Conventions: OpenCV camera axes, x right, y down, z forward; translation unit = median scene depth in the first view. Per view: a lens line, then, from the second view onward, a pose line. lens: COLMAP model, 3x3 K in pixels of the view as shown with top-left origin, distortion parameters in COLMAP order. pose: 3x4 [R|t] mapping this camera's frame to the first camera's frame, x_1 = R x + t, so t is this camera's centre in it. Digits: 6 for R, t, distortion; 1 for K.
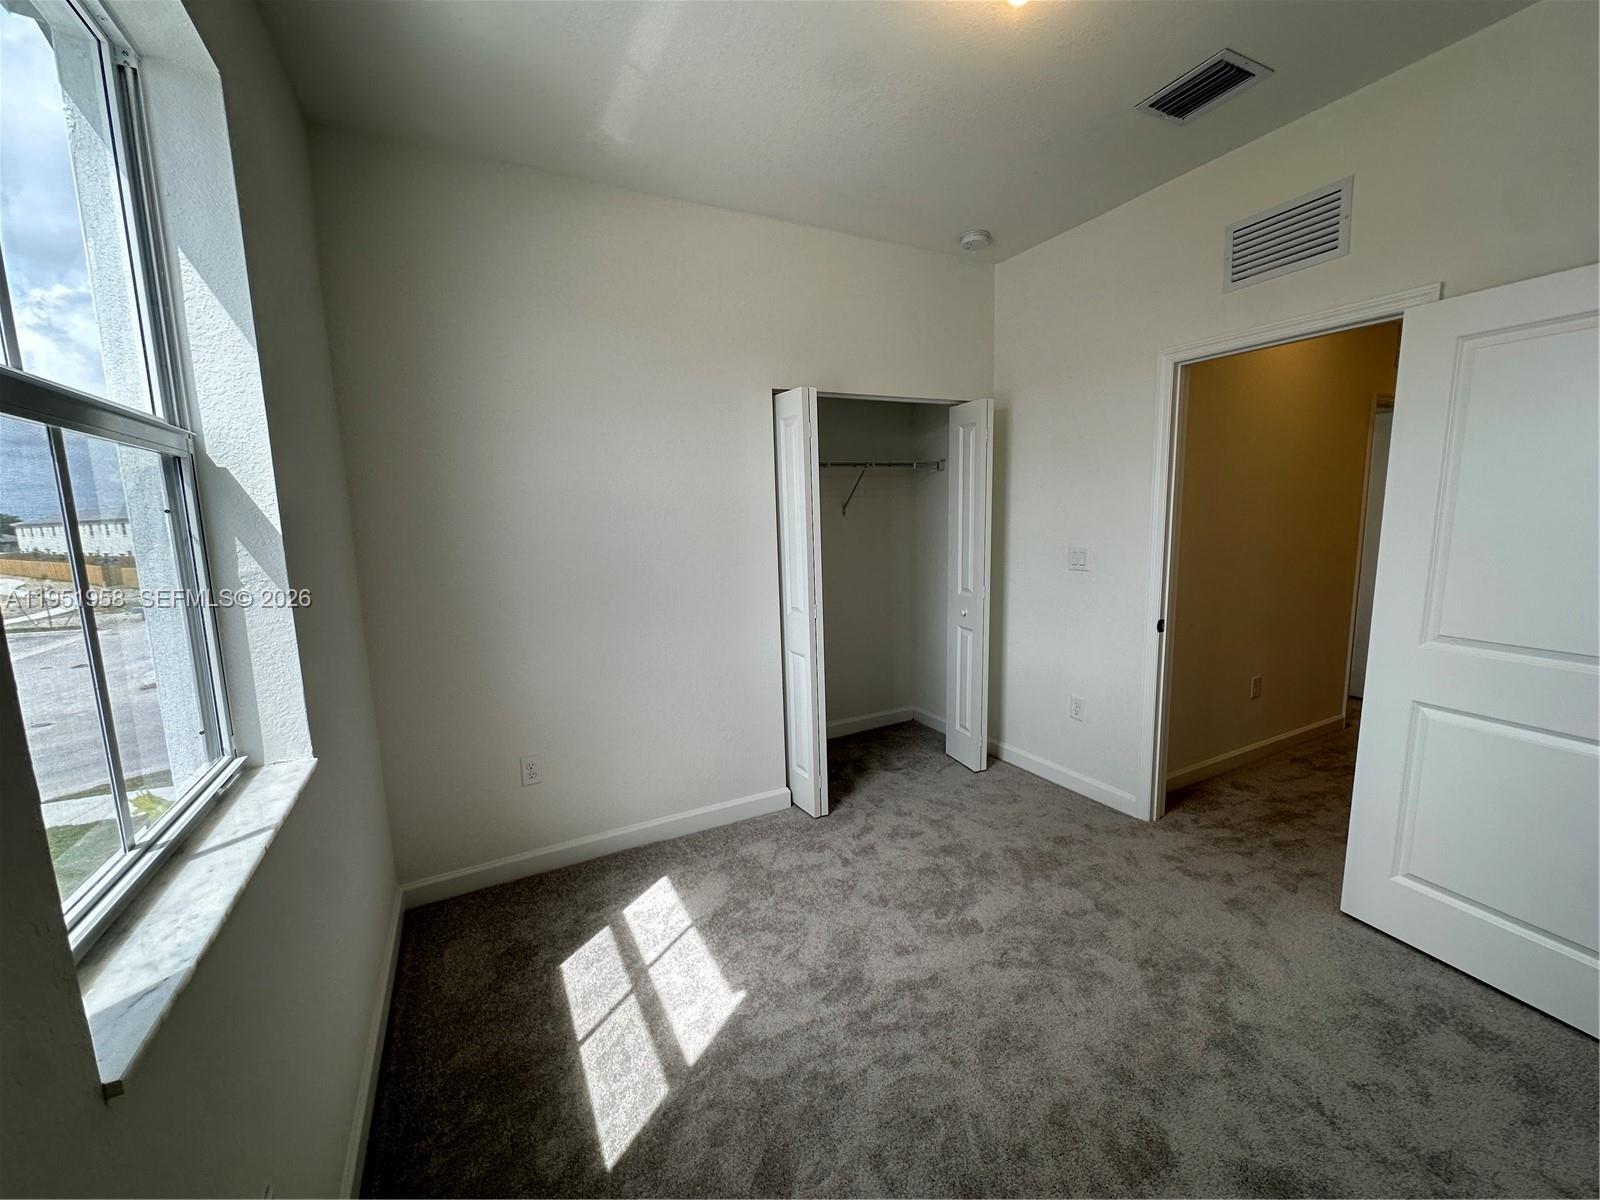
lens RADIAL K [[640.0, 0, 806.5], [0, 640.0, 594.0], [0, 0, 1]] dist [-0.006447, 0.001189]
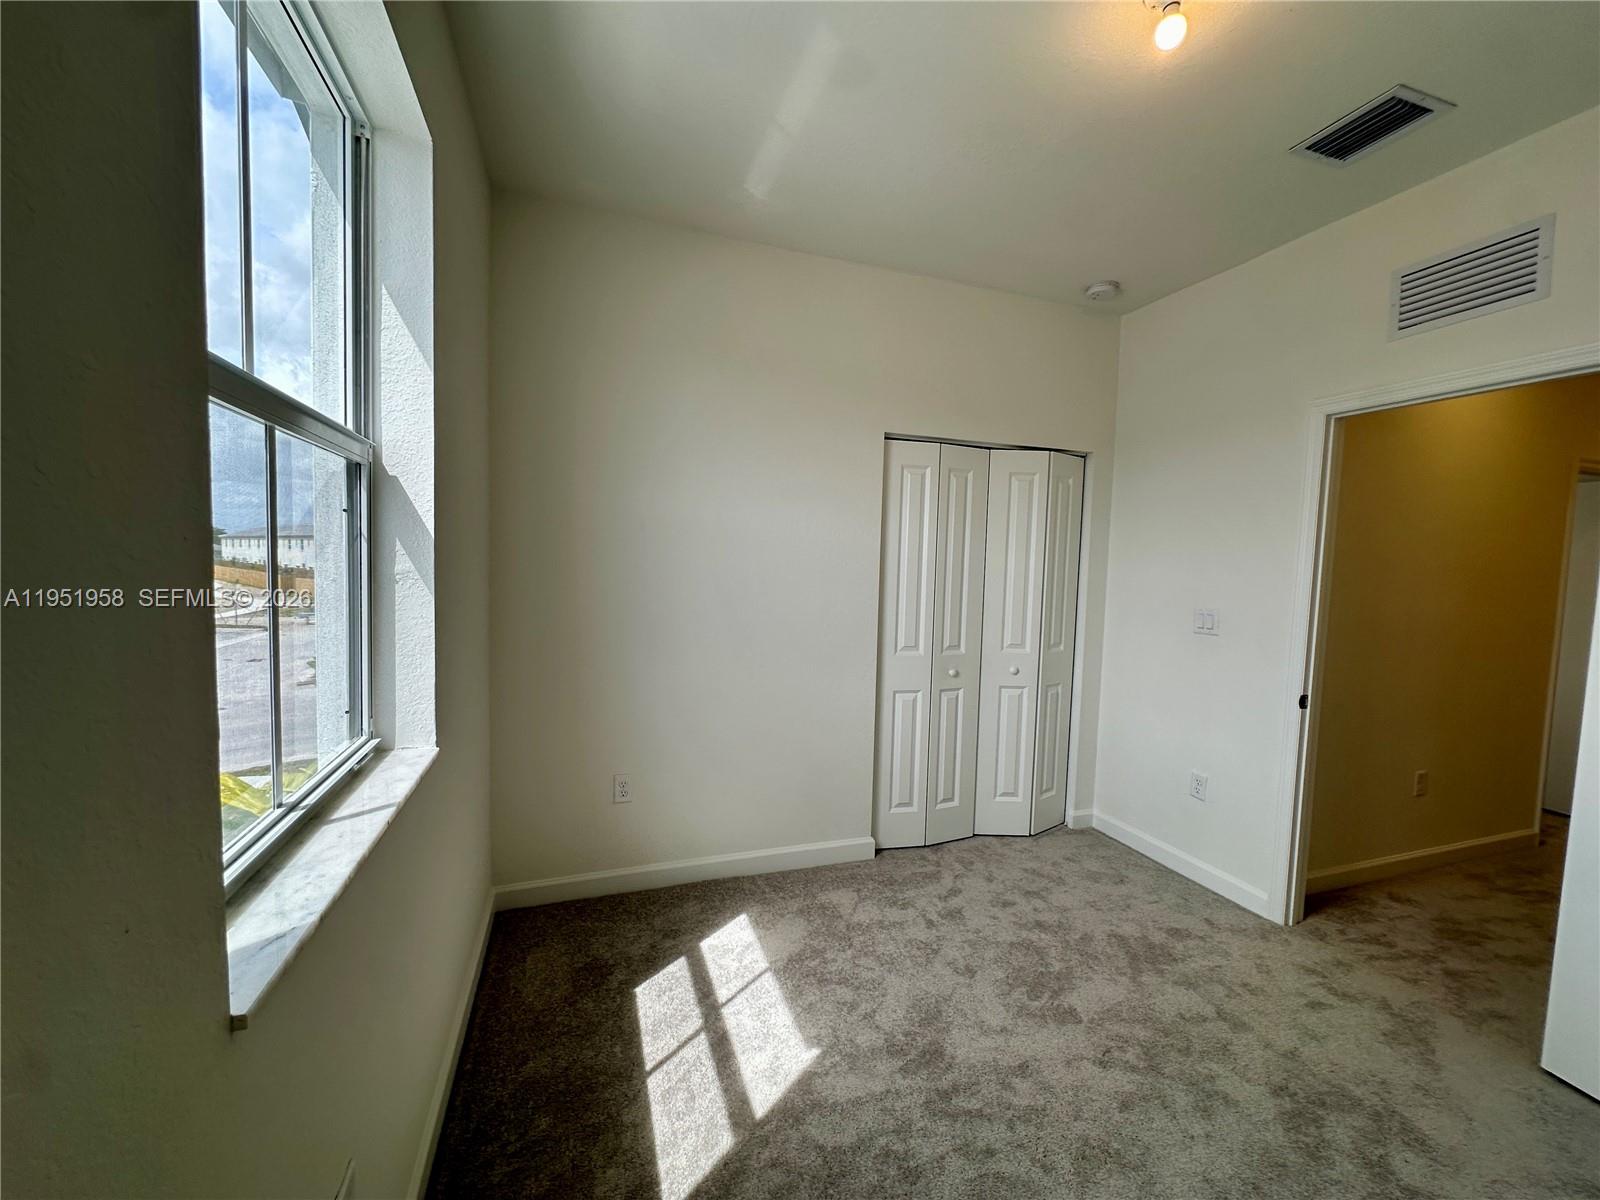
lens RADIAL K [[640.0, 0, 806.0], [0, 640.0, 595.7], [0, 0, 1]] dist [-0.006447, 0.001189]
pose [[0.986941, 0.065761, -0.147046, -0.016448], [-0.076617, 0.994641, -0.069422, 0.023639], [0.141692, 0.079782, 0.986691, 0.010412]]
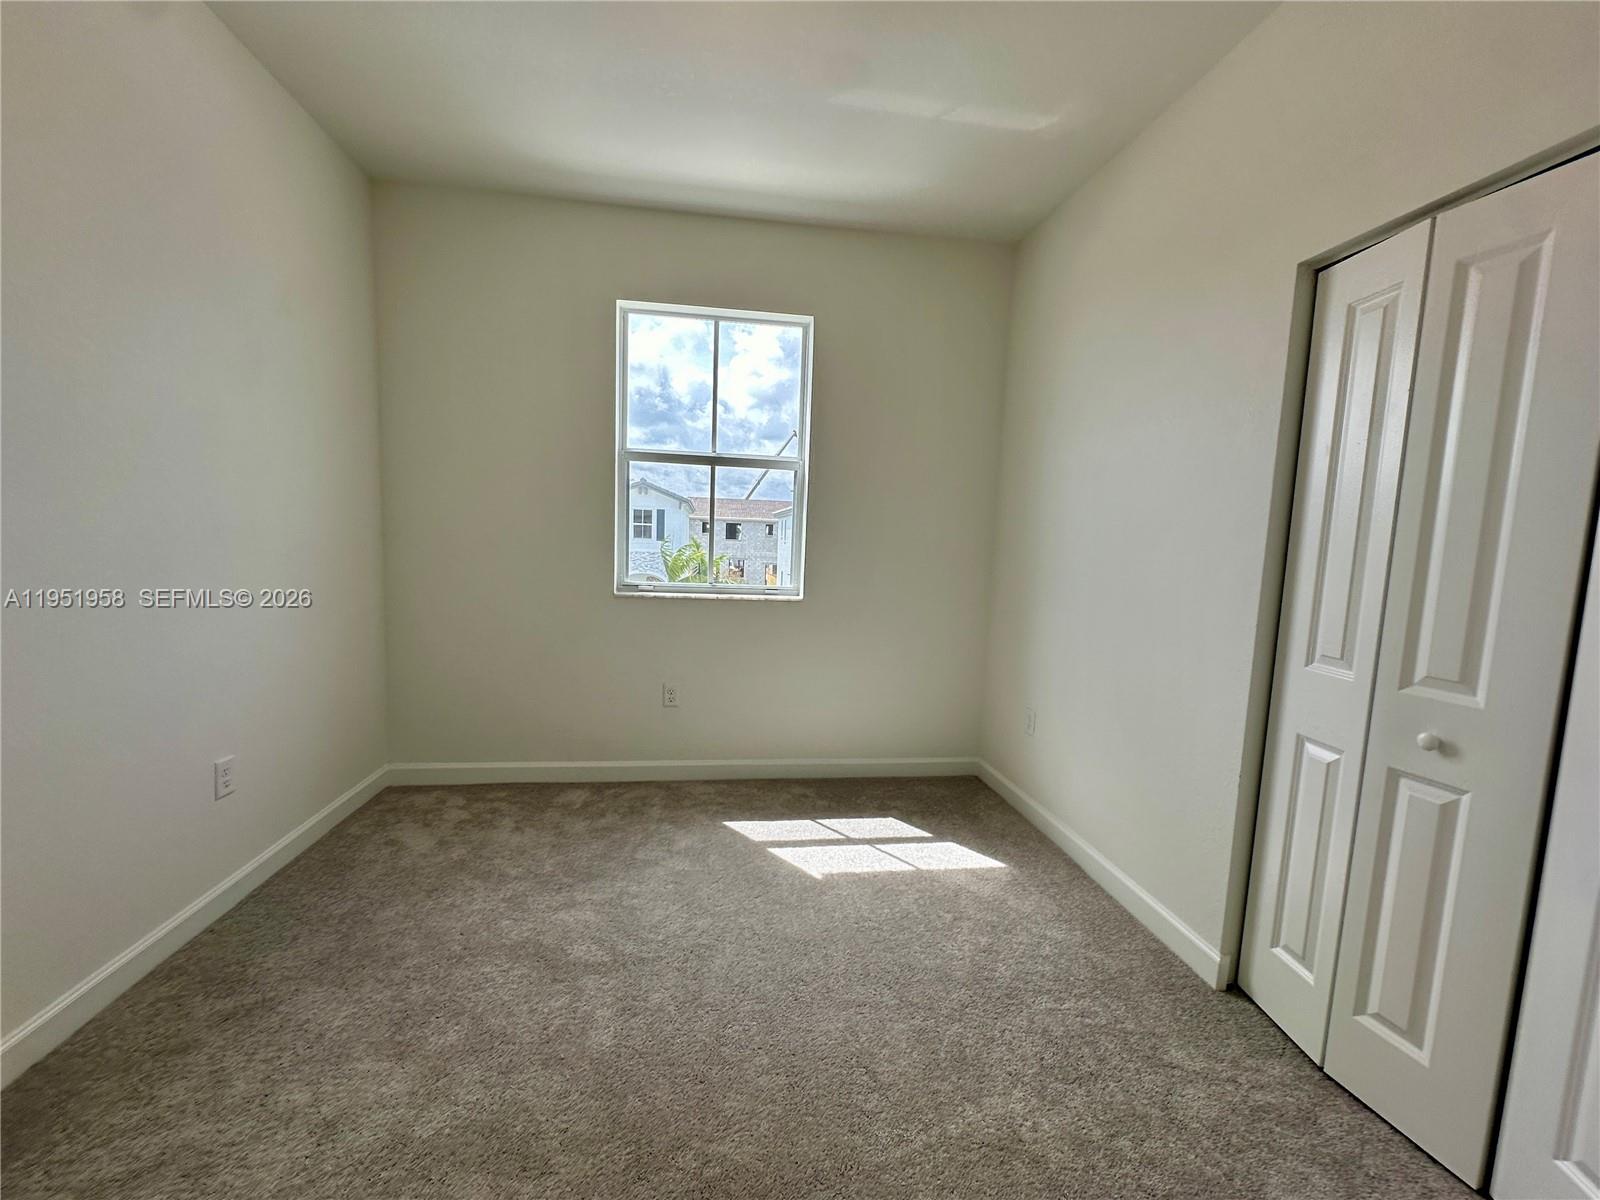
lens RADIAL K [[640.0, 0, 805.0], [0, 640.0, 602.0], [0, 0, 1]] dist [-0.006447, 0.001189]
pose [[-0.342003, 0.104509, -0.933869, 0.947432], [-0.154327, 0.974056, 0.165524, -0.075684], [0.926940, 0.200730, -0.317001, 1.195949]]
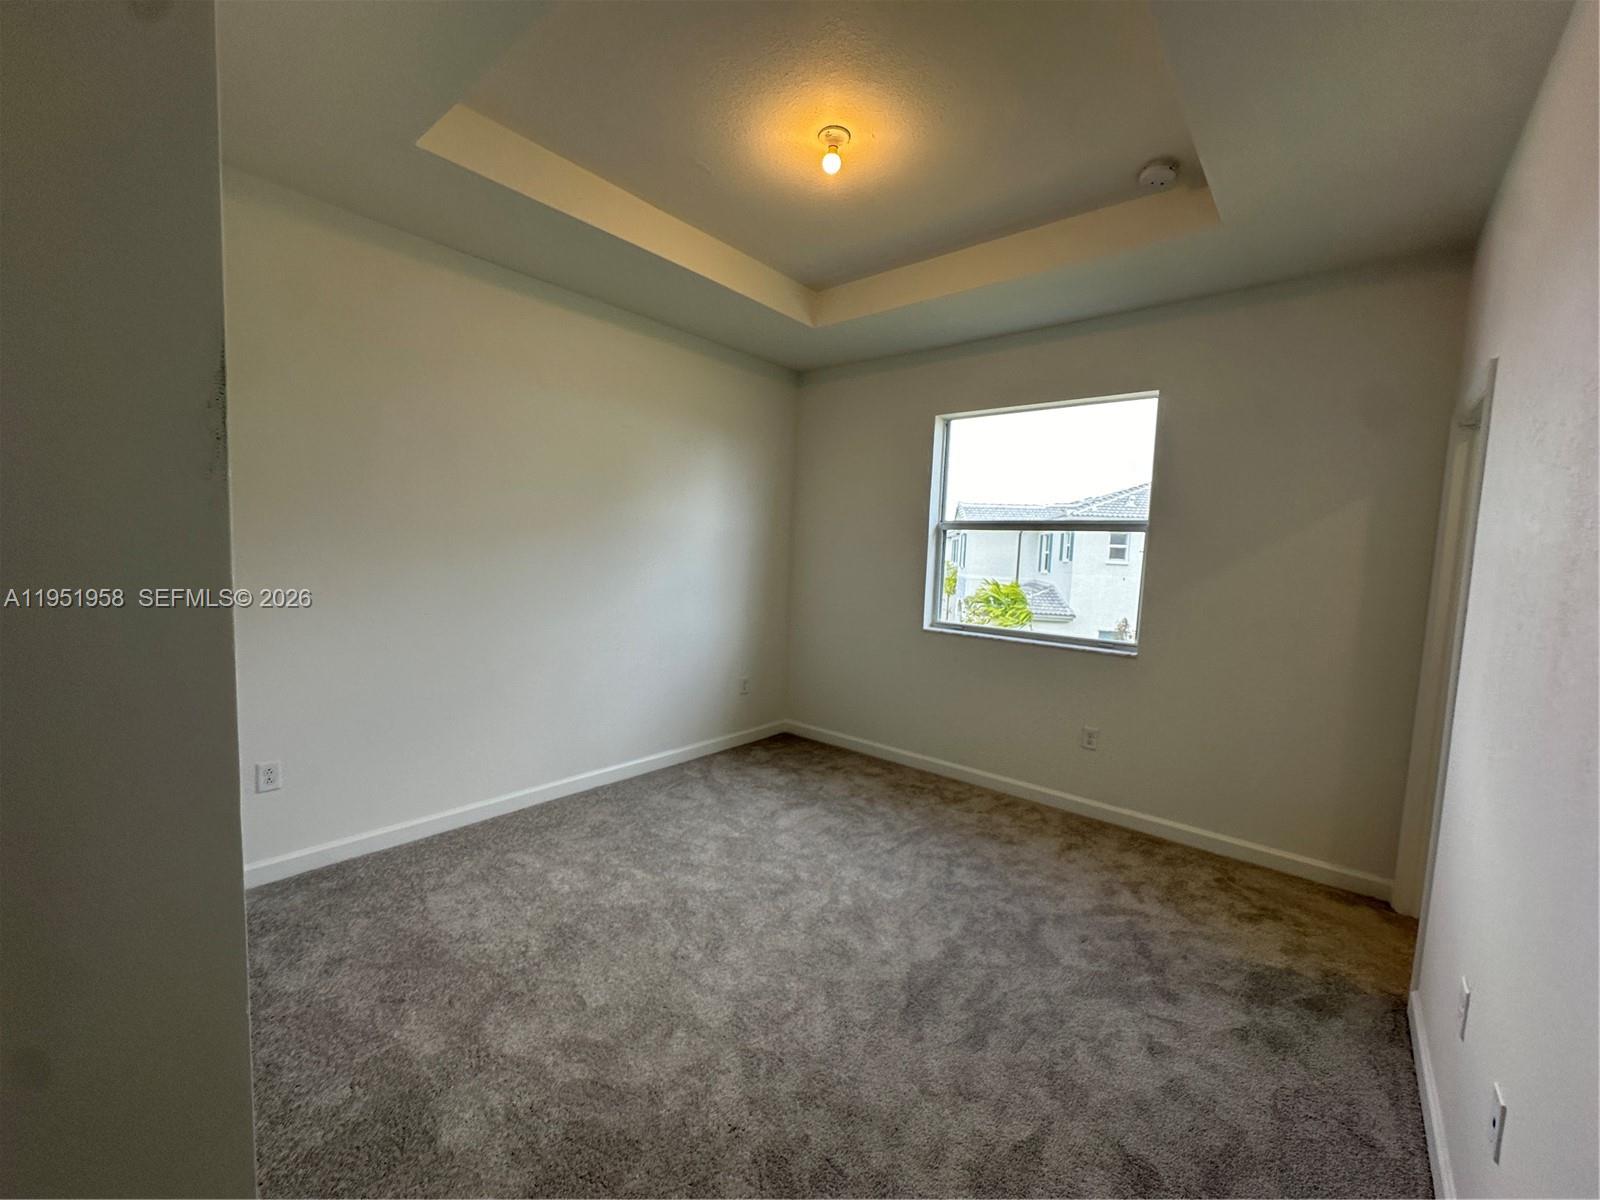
lens RADIAL K [[640.0, 0, 808.0], [0, 640.0, 589.9], [0, 0, 1]] dist [-0.006447, 0.001189]
pose [[-0.920462, 0.019197, -0.390360, 0.826572], [-0.067012, 0.976250, 0.206022, -0.290723], [0.385044, 0.215794, -0.897315, 1.950547]]
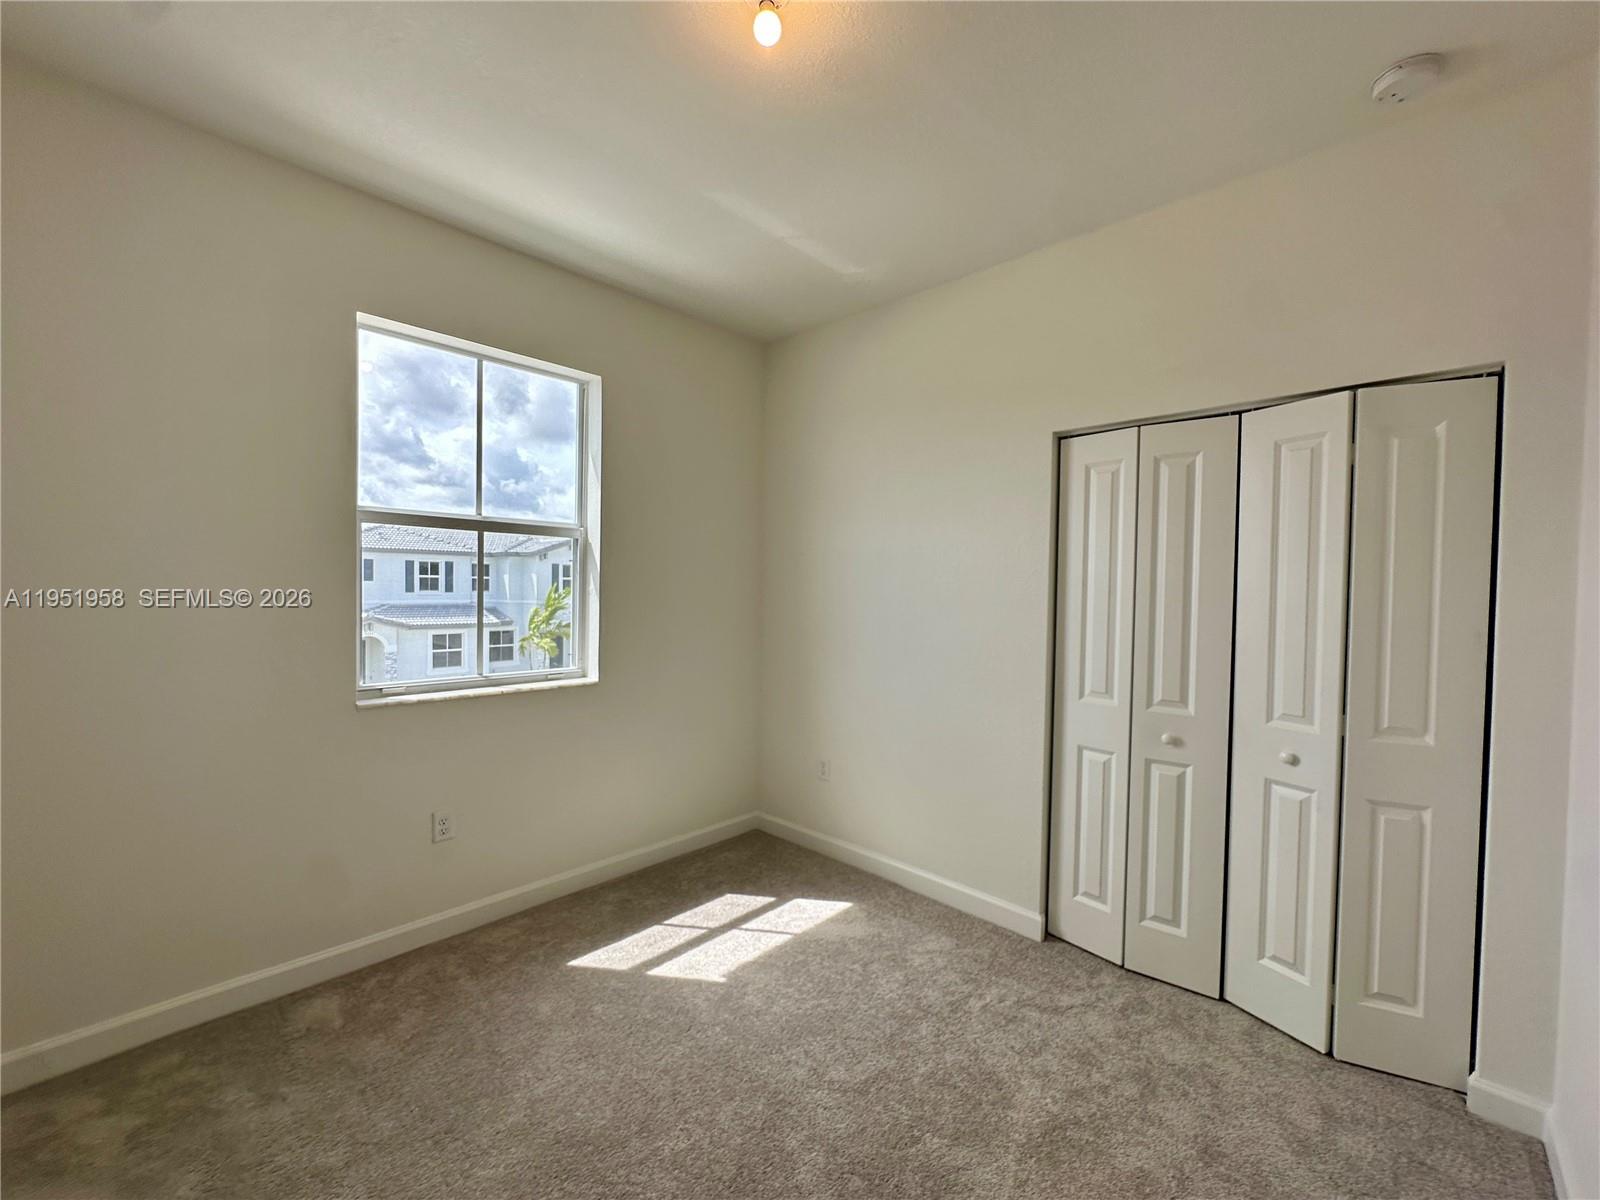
lens RADIAL K [[640.0, 0, 805.0], [0, 640.0, 602.5], [0, 0, 1]] dist [-0.006447, 0.001189]
pose [[0.315135, 0.051562, -0.947645, 0.959024], [-0.150326, 0.988629, 0.003802, -0.068625], [0.937066, 0.141257, 0.319303, 0.640958]]
